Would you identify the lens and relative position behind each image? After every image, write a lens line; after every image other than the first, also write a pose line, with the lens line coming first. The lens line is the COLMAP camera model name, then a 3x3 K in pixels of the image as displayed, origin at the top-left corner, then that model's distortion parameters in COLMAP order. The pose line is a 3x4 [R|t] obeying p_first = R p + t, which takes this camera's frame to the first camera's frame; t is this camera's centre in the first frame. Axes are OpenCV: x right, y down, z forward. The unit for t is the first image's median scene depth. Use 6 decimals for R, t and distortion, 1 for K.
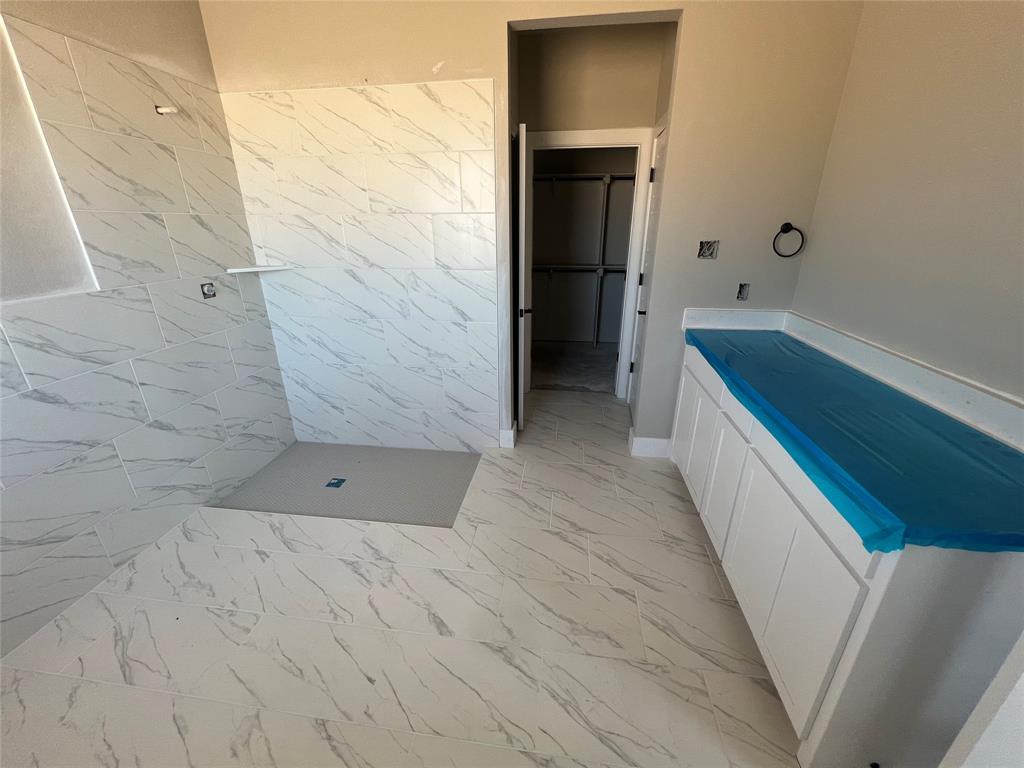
lens RADIAL K [[414.1, 0, 511.1], [0, 414.1, 384.1], [0, 0, 1]] dist [0.000068, -0.000173]
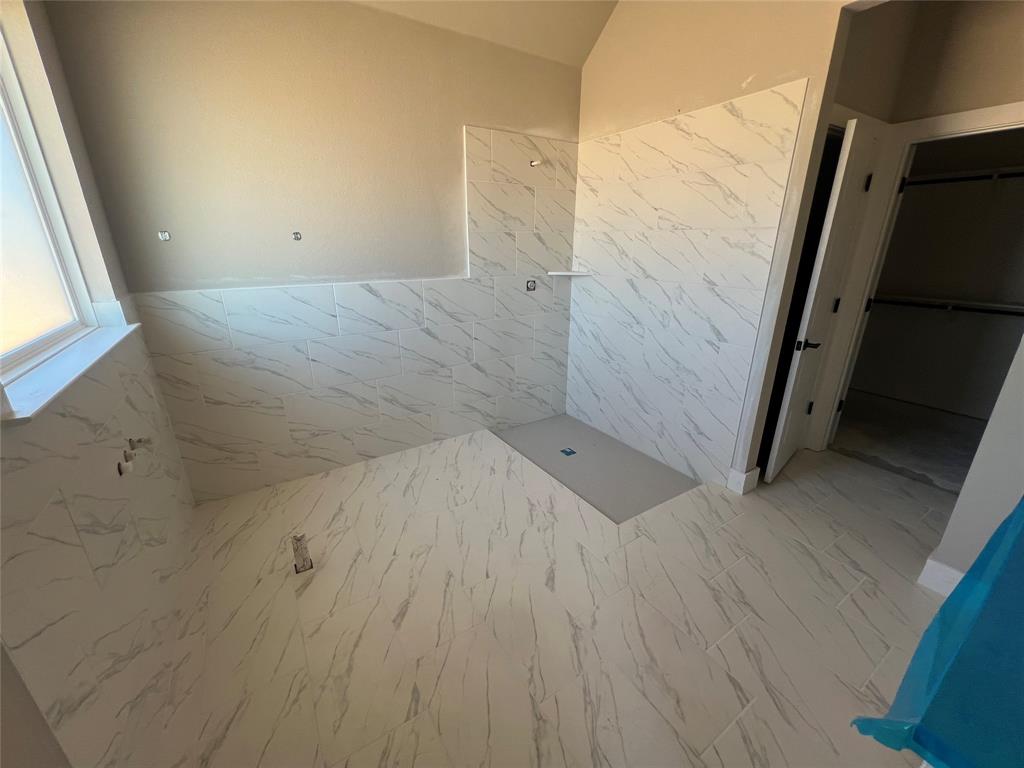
lens RADIAL K [[414.1, 0, 508.9], [0, 414.1, 385.7], [0, 0, 1]] dist [0.000068, -0.000173]
pose [[0.639860, 0.258364, -0.723759, 0.337719], [-0.282006, 0.955029, 0.091607, -0.007996], [0.714879, 0.145489, 0.683945, 0.029365]]
